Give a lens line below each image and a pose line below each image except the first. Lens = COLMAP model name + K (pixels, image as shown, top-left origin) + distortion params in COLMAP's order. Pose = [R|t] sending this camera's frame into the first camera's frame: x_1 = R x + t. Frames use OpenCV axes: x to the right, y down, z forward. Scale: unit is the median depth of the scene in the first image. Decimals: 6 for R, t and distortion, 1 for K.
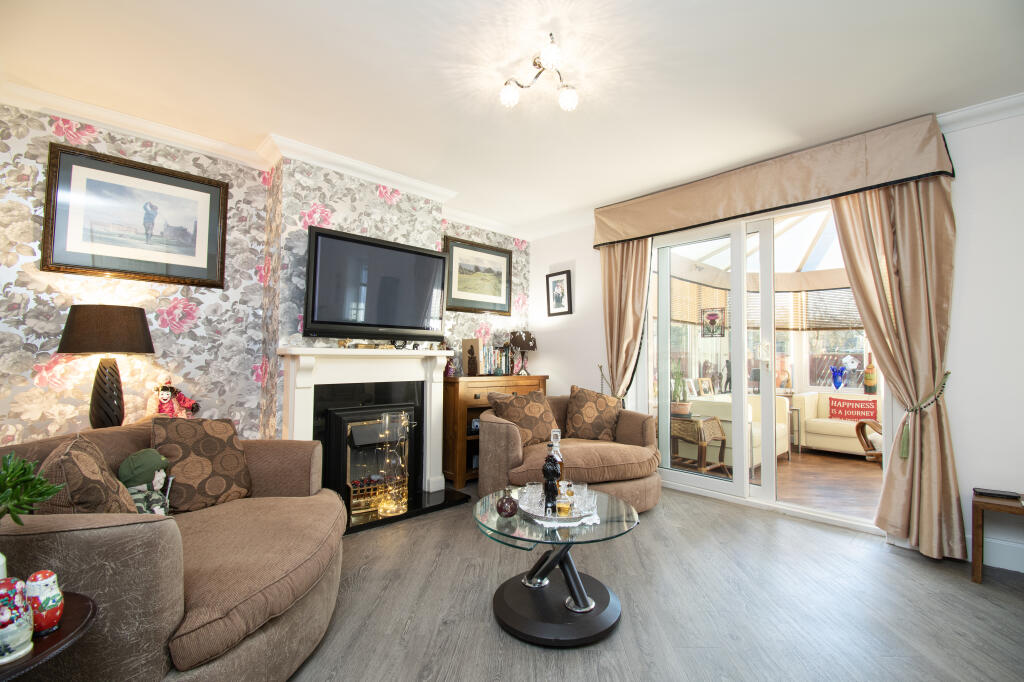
lens RADIAL K [[453.8, 0, 518.4], [0, 453.8, 344.1], [0, 0, 1]] dist [-0.018111, -0.000787]
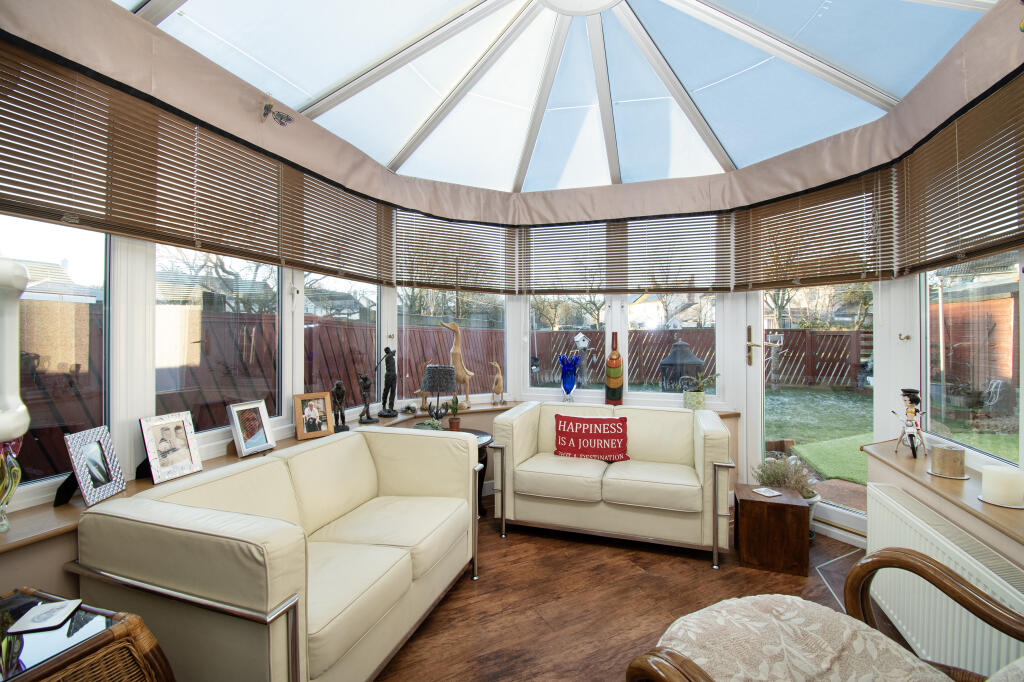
lens RADIAL K [[453.8, 0, 518.4], [0, 453.8, 344.1], [0, 0, 1]] dist [-0.018111, -0.000787]
pose [[0.875967, -0.014886, 0.482142, 0.391266], [-0.011266, 0.998620, 0.051299, 0.004358], [-0.482240, -0.050368, 0.874590, 0.549638]]
